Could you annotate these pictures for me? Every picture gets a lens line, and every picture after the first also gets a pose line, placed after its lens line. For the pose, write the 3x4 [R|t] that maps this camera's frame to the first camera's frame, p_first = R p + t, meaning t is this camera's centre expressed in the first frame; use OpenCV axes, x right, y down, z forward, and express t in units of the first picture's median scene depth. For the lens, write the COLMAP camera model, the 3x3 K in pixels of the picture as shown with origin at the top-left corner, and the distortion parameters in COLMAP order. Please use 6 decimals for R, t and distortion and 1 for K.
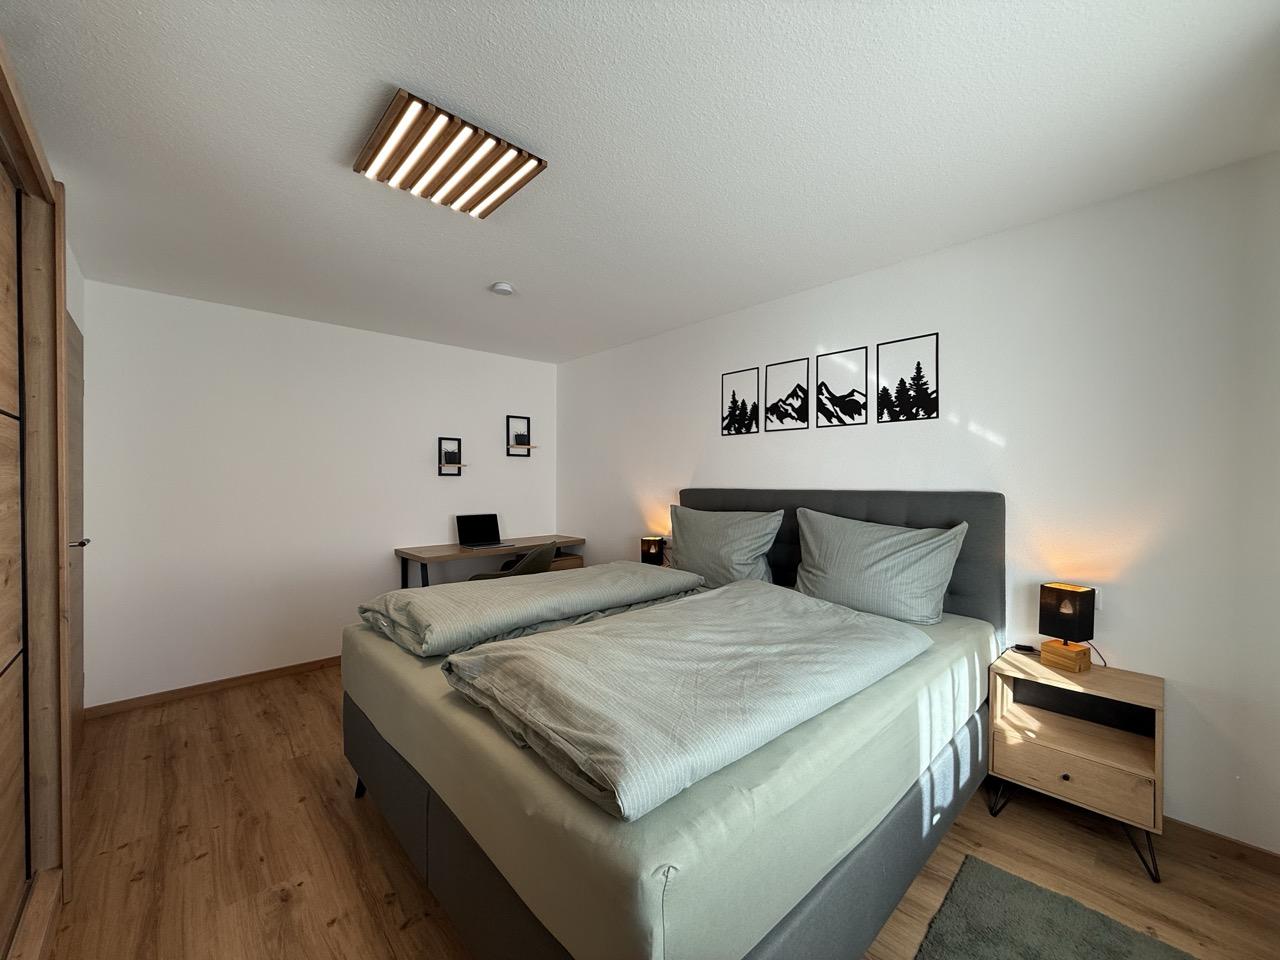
lens RADIAL K [[511.6, 0, 641.5], [0, 511.6, 477.2], [0, 0, 1]] dist [-0.002095, 0.000237]
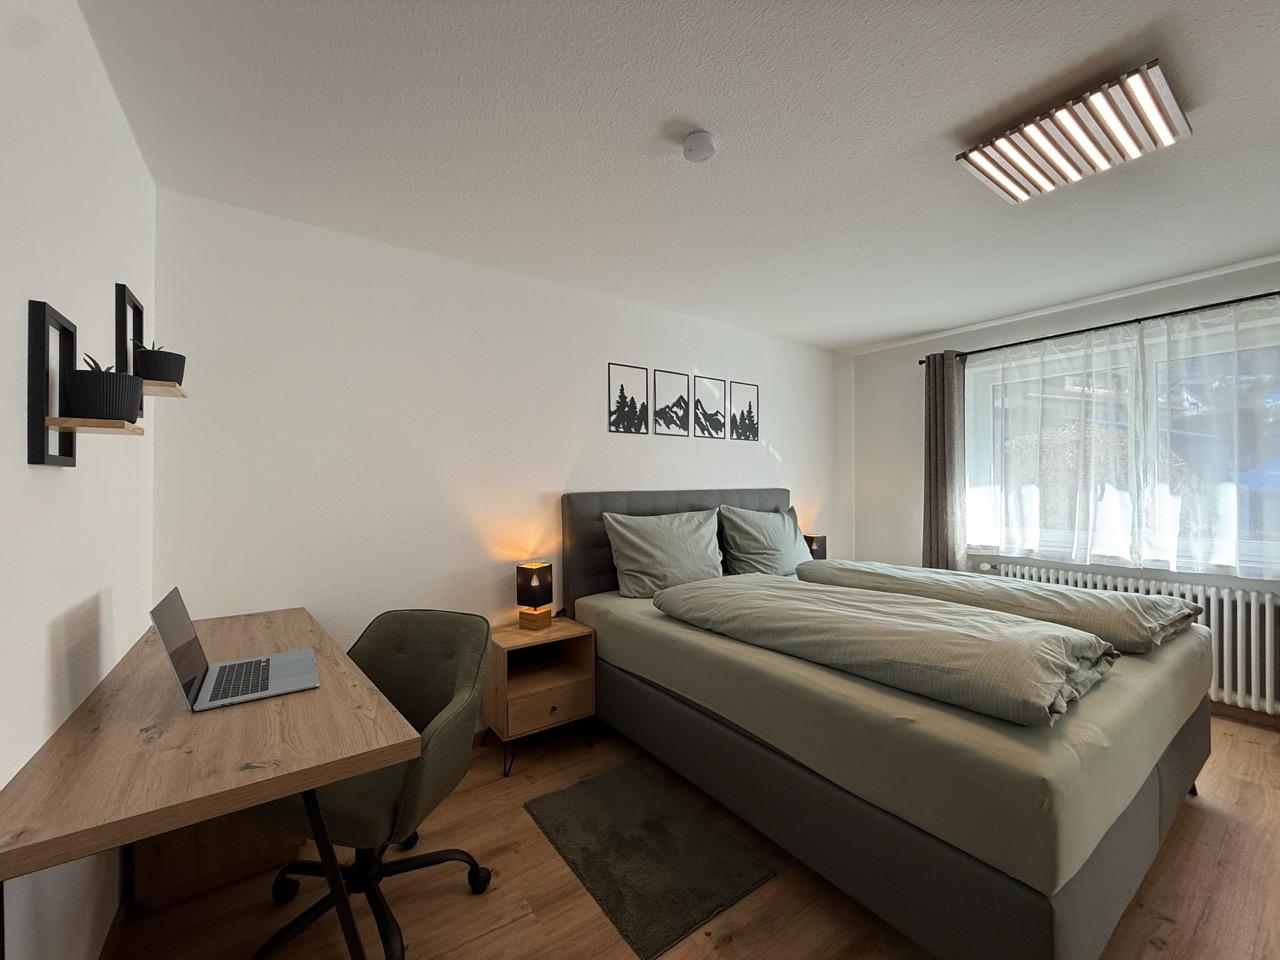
lens RADIAL K [[511.6, 0, 642.1], [0, 511.6, 485.2], [0, 0, 1]] dist [-0.002095, 0.000237]
pose [[0.122806, 0.004511, 0.992421, -0.792154], [0.009780, 0.999936, -0.005755, 0.018096], [-0.992383, 0.010413, 0.122753, 0.933792]]
